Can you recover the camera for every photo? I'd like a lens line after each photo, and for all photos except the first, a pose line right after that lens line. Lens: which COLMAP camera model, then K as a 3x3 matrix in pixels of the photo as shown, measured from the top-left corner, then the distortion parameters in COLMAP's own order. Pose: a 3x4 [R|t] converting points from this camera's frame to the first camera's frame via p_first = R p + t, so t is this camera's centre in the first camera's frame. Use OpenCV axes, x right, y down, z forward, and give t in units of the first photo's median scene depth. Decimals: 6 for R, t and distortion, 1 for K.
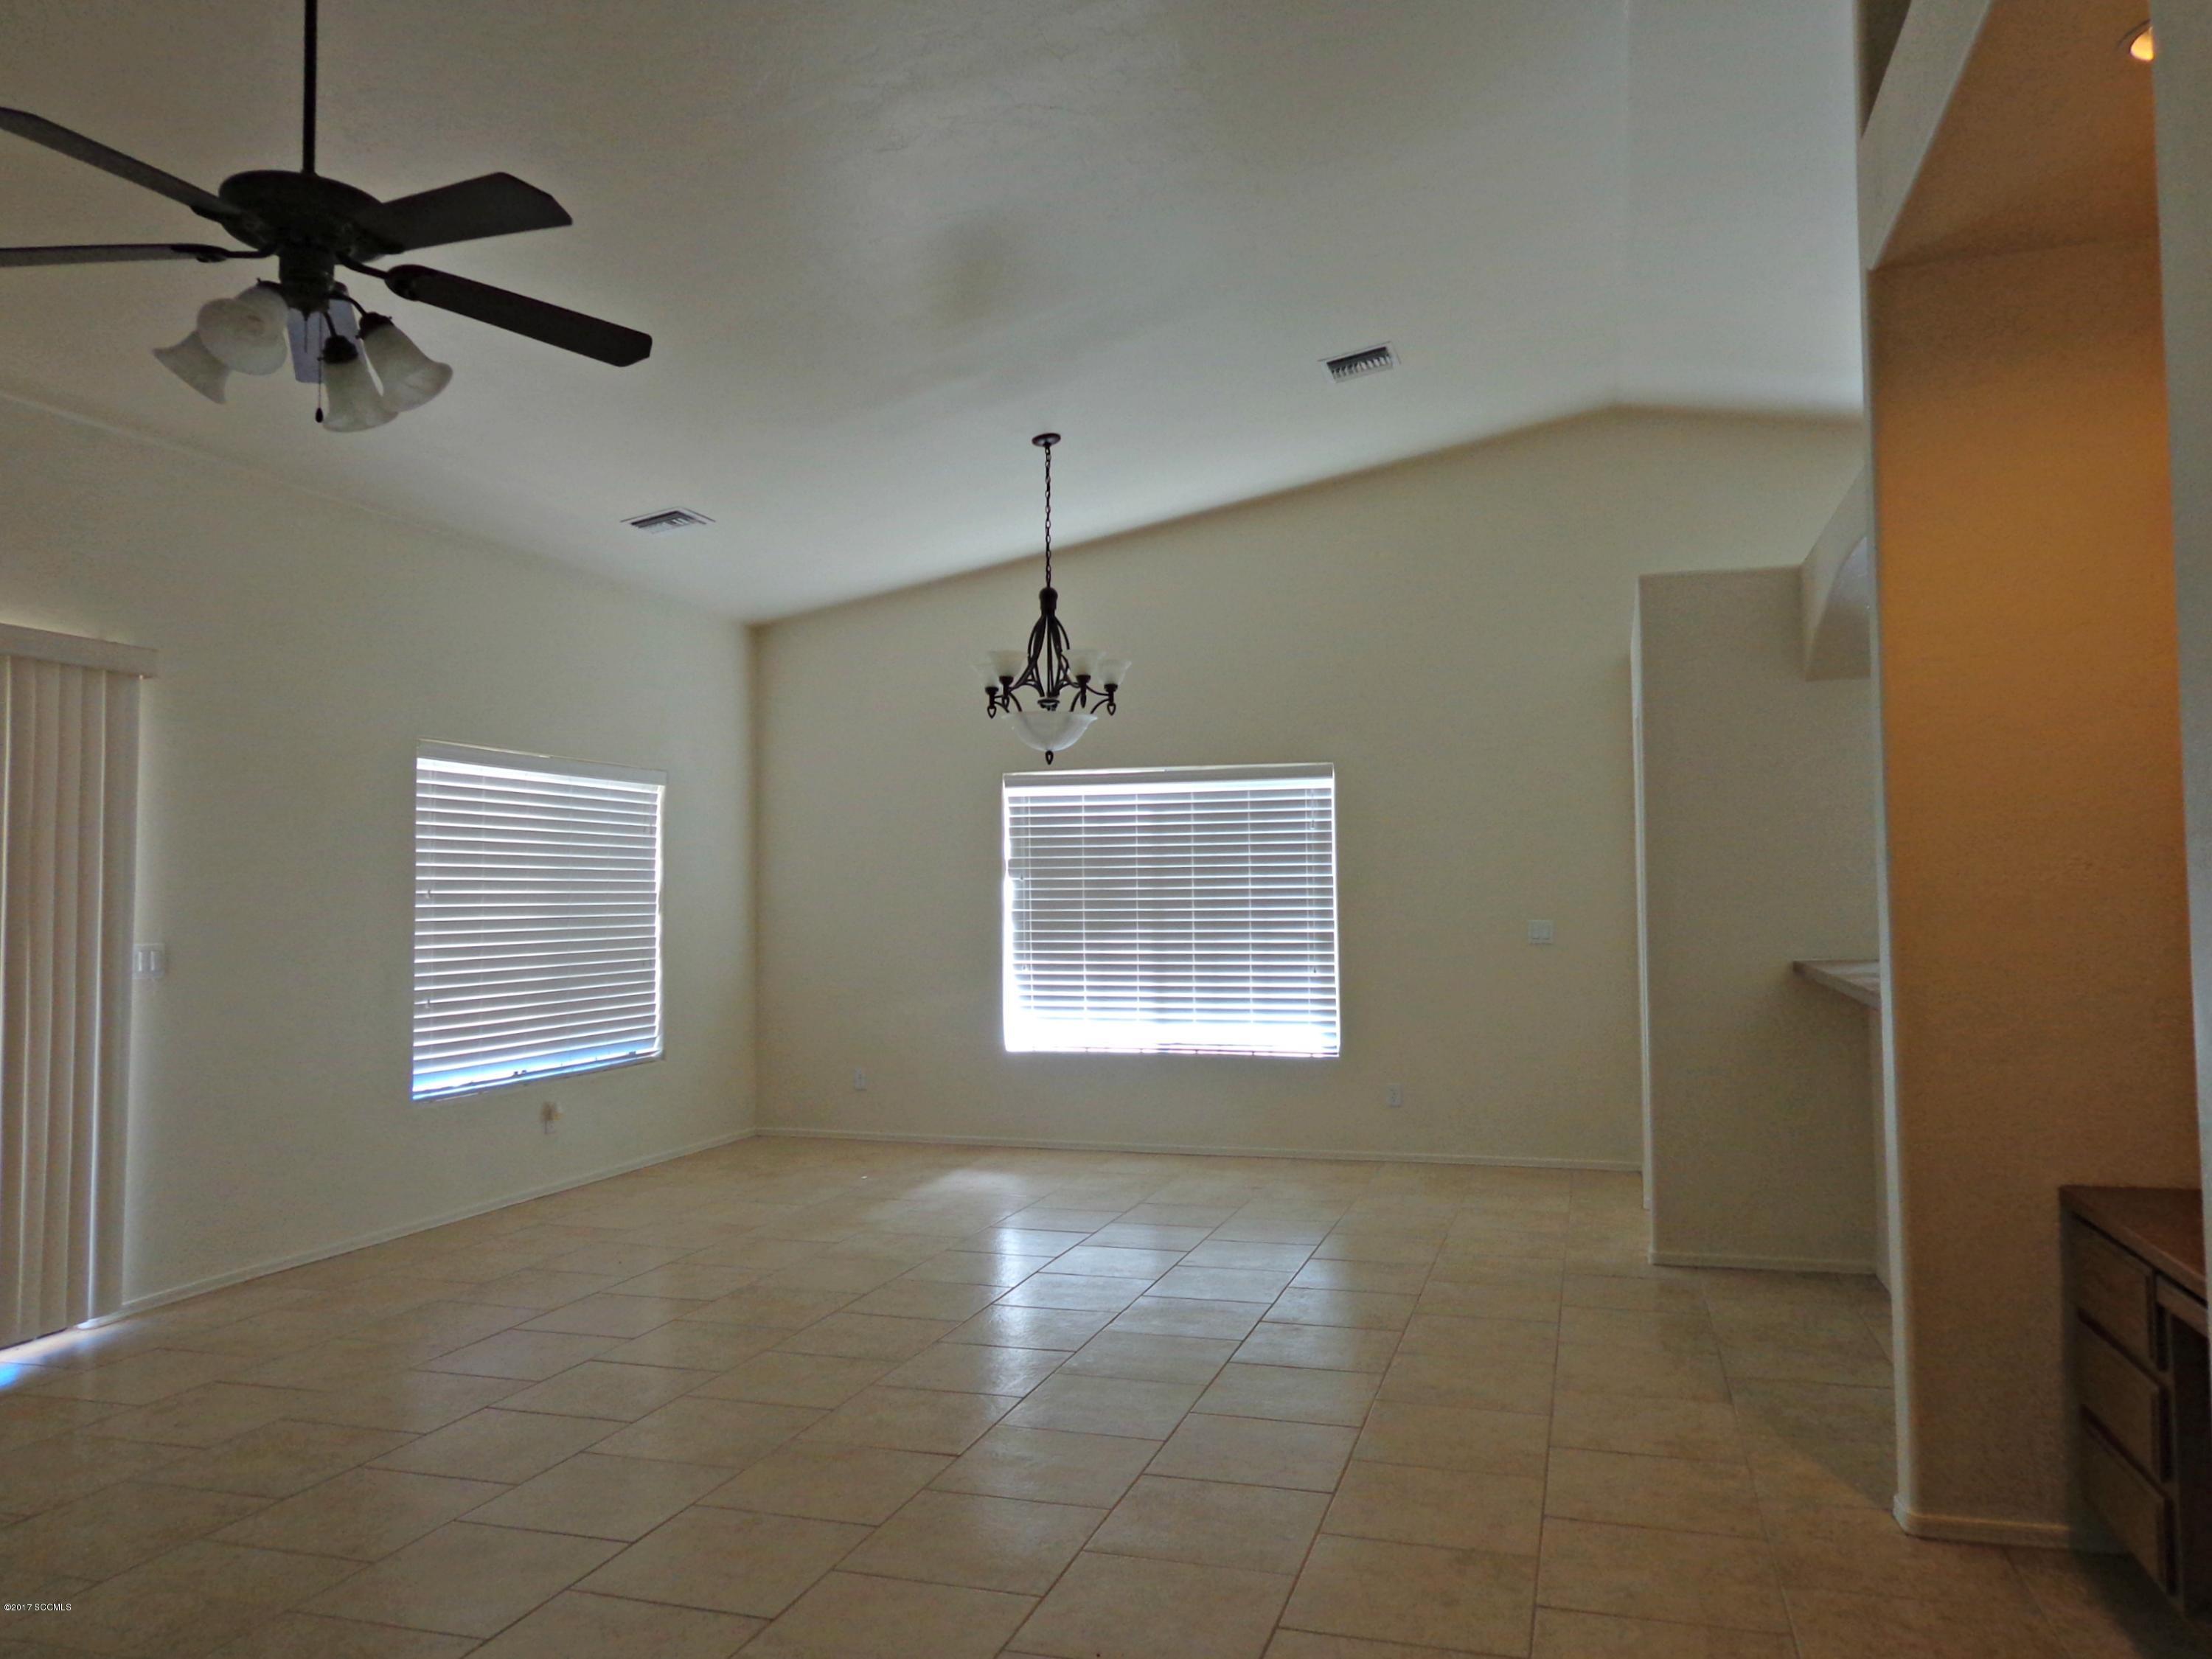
lens RADIAL K [[1596.9, 0, 1106.0], [0, 1596.9, 829.5], [0, 0, 1]] dist [0.001080, 0.043131]
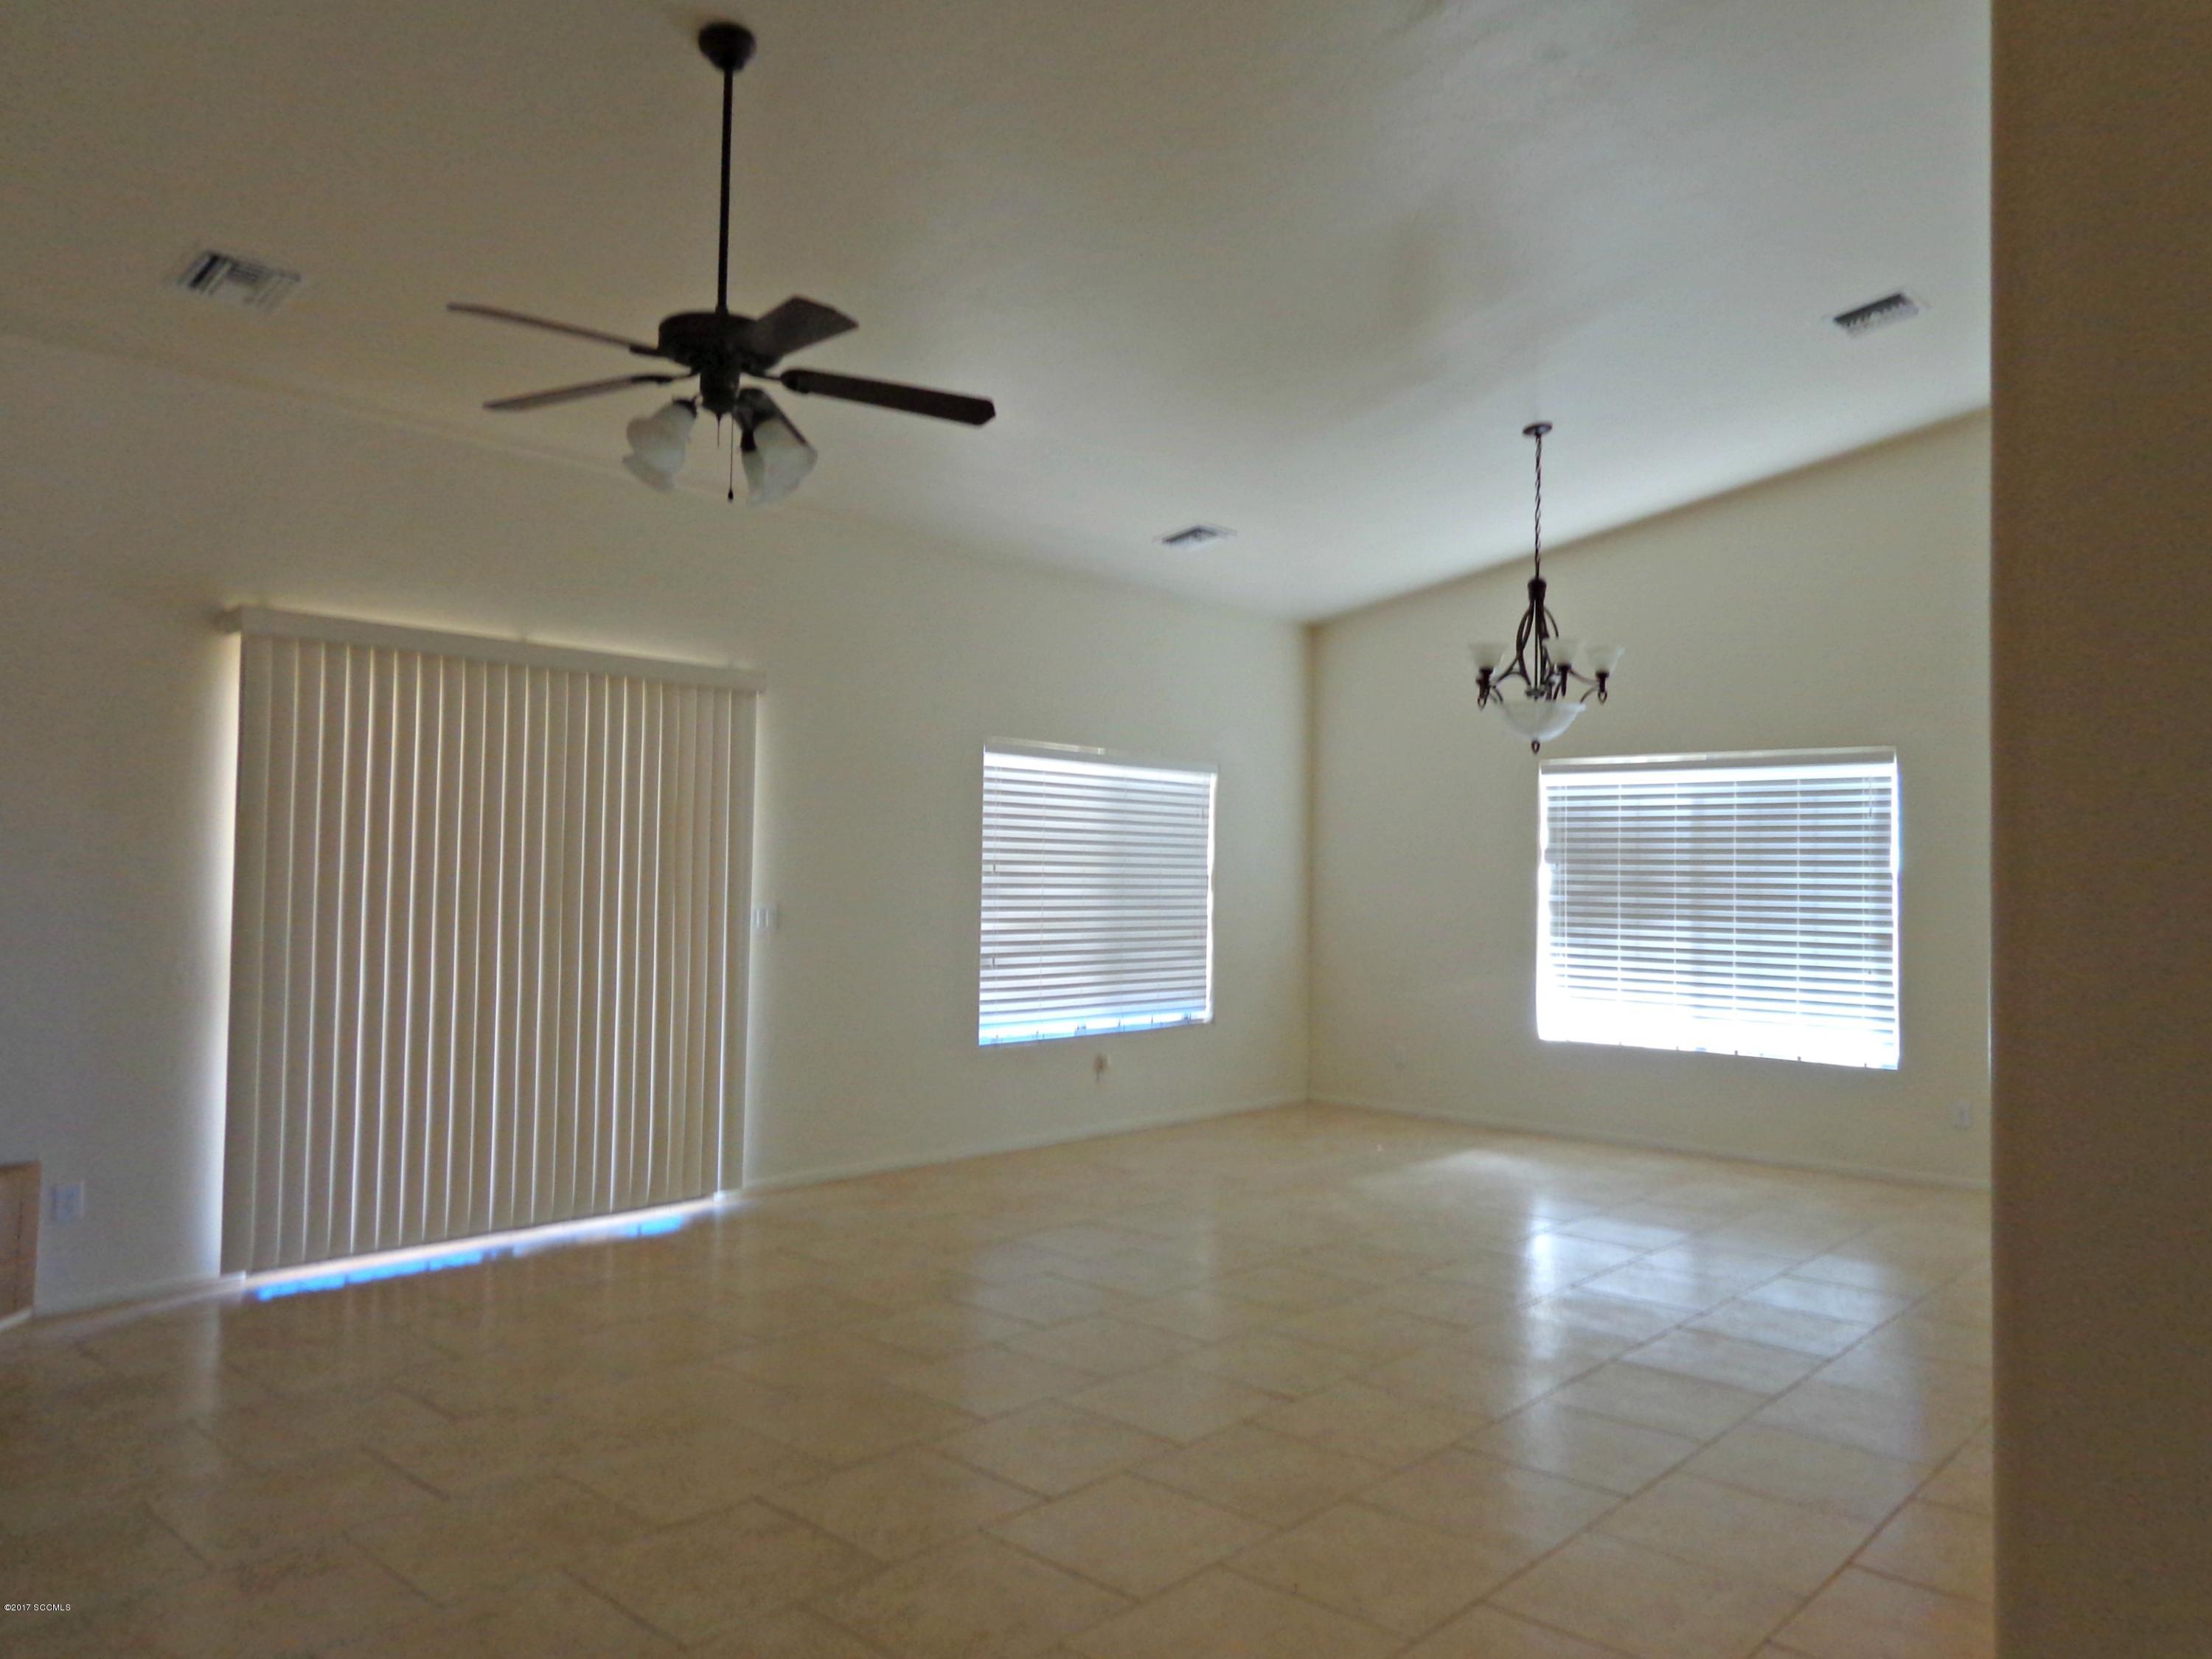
lens RADIAL K [[1552.4, 0, 1106.0], [0, 1552.4, 829.5], [0, 0, 1]] dist [0.002831, 0.001954]
pose [[0.907662, 0.010314, -0.419576, 0.106597], [-0.005939, 0.999914, 0.011731, -0.002607], [0.419661, -0.008156, 0.907644, -0.000159]]
